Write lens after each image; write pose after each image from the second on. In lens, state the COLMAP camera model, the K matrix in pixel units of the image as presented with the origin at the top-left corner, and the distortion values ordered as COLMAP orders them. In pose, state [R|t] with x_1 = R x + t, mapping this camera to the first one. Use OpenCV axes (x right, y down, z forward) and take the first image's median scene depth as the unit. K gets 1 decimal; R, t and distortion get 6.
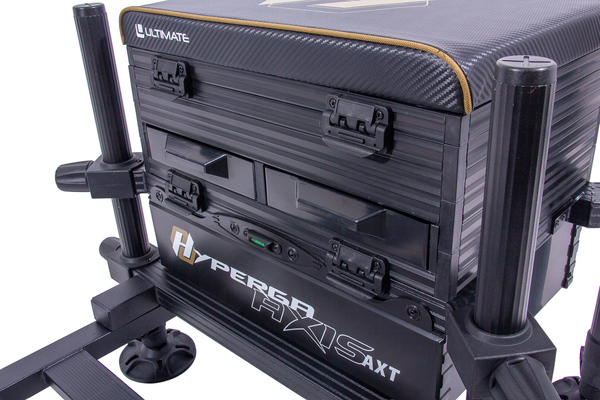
lens RADIAL K [[595.4, 0, 302.2], [0, 595.4, 212.0], [0, 0, 1]] dist [-0.060330, 0.000000]
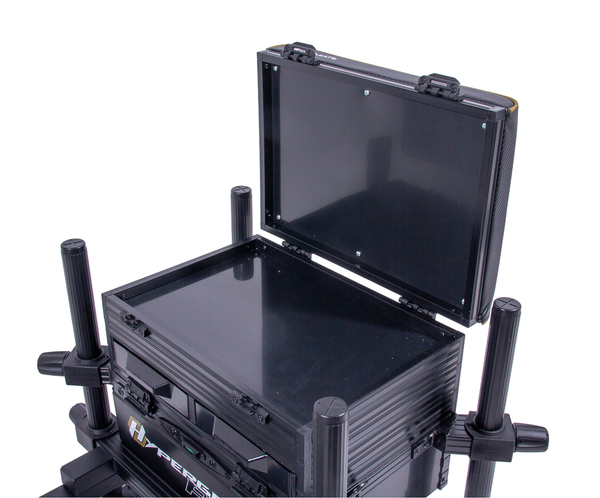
lens RADIAL K [[785.4, 0, 304.7], [0, 785.4, 251.5], [0, 0, 1]] dist [-0.019864, 0.000000]
pose [[0.997608, 0.063939, -0.026264, 0.167992], [-0.063503, 0.997835, 0.017106, -0.366345], [0.027301, -0.015397, 0.999509, -0.625647]]
